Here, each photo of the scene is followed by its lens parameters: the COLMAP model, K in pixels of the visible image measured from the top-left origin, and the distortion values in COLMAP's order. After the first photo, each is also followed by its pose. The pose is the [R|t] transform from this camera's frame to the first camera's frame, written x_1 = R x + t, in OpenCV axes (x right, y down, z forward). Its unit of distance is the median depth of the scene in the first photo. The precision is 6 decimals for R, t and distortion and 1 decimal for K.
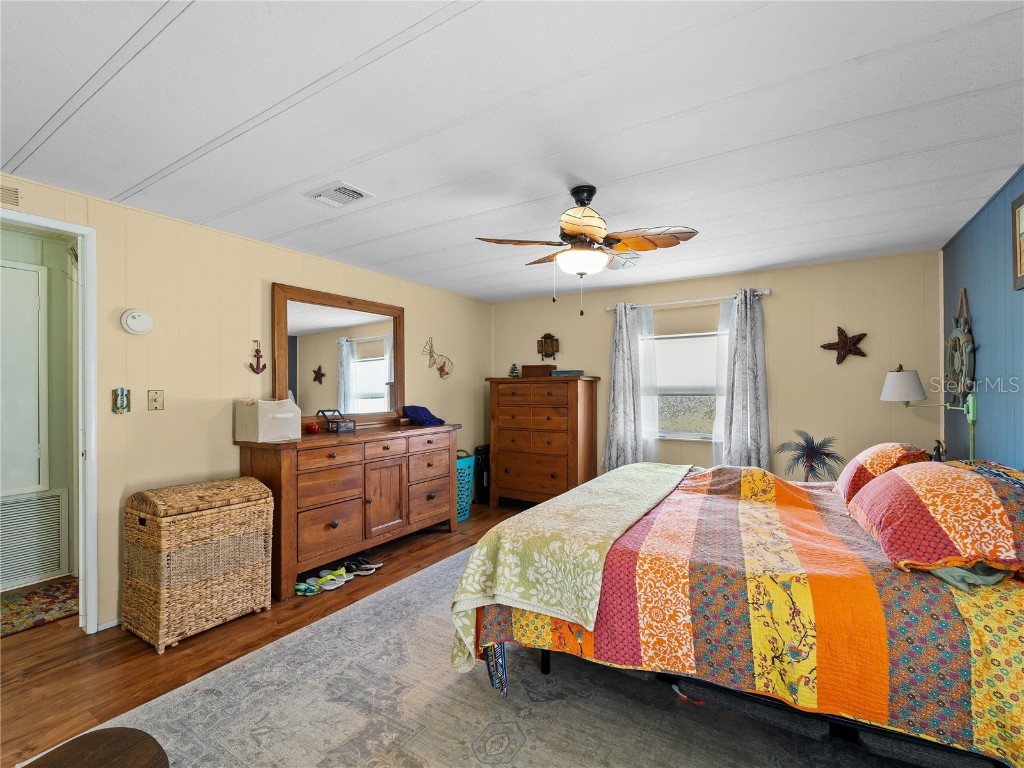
lens RADIAL K [[463.1, 0, 513.0], [0, 463.1, 391.4], [0, 0, 1]] dist [-0.000381, -0.000042]
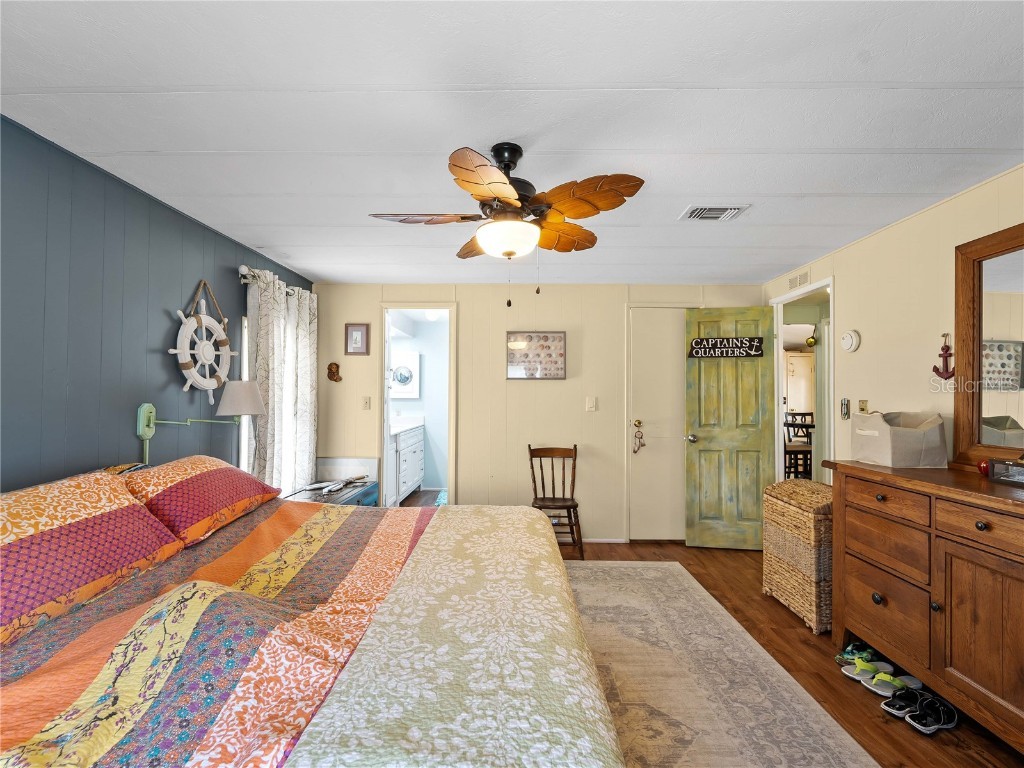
lens RADIAL K [[463.1, 0, 513.0], [0, 463.1, 391.4], [0, 0, 1]] dist [-0.000381, -0.000042]
pose [[-0.850810, -0.009390, -0.525390, 0.363134], [-0.006069, 0.999949, -0.008044, -0.007358], [0.525439, -0.003655, -0.850824, 1.093547]]
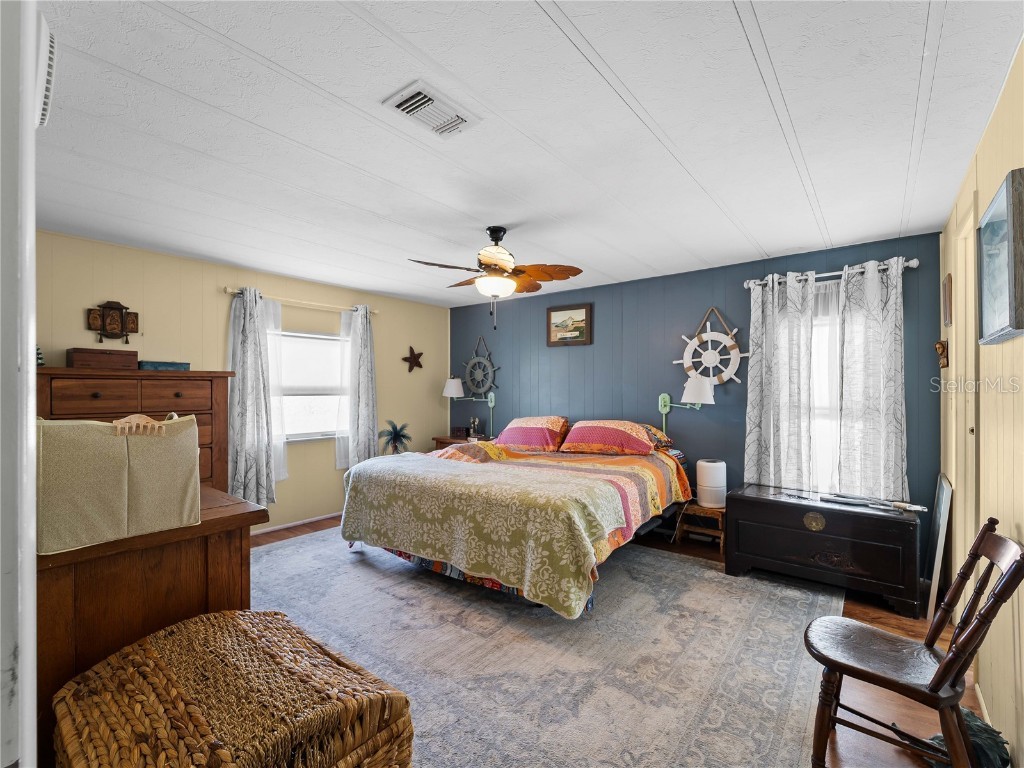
lens RADIAL K [[463.1, 0, 513.0], [0, 463.1, 391.4], [0, 0, 1]] dist [-0.000381, -0.000042]
pose [[0.108016, -0.001471, 0.994148, -0.702553], [0.001789, 0.999998, 0.001286, -0.000279], [-0.994148, 0.001640, 0.108018, 0.532776]]
